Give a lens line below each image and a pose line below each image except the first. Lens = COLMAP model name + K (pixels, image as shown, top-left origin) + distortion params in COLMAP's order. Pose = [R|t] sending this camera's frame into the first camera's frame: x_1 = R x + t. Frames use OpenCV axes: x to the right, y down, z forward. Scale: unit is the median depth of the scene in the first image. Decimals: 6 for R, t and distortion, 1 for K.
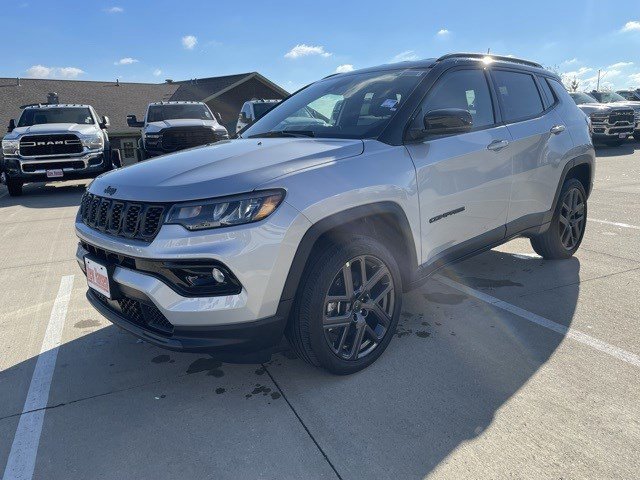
lens RADIAL K [[463.4, 0, 324.8], [0, 463.4, 243.3], [0, 0, 1]] dist [0.033548, -0.014452]
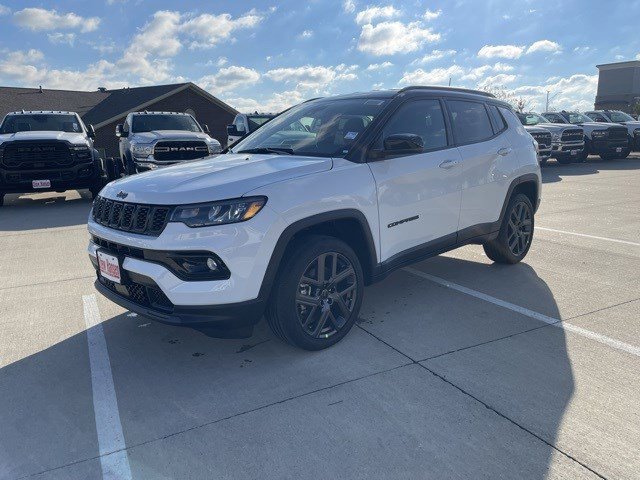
lens RADIAL K [[463.4, 0, 320.6], [0, 463.4, 241.2], [0, 0, 1]] dist [0.033548, -0.014452]
pose [[0.999499, 0.018150, 0.025923, 0.025133], [-0.017351, 0.999377, -0.030718, 0.035552], [-0.026465, 0.030253, 0.999192, -0.219159]]
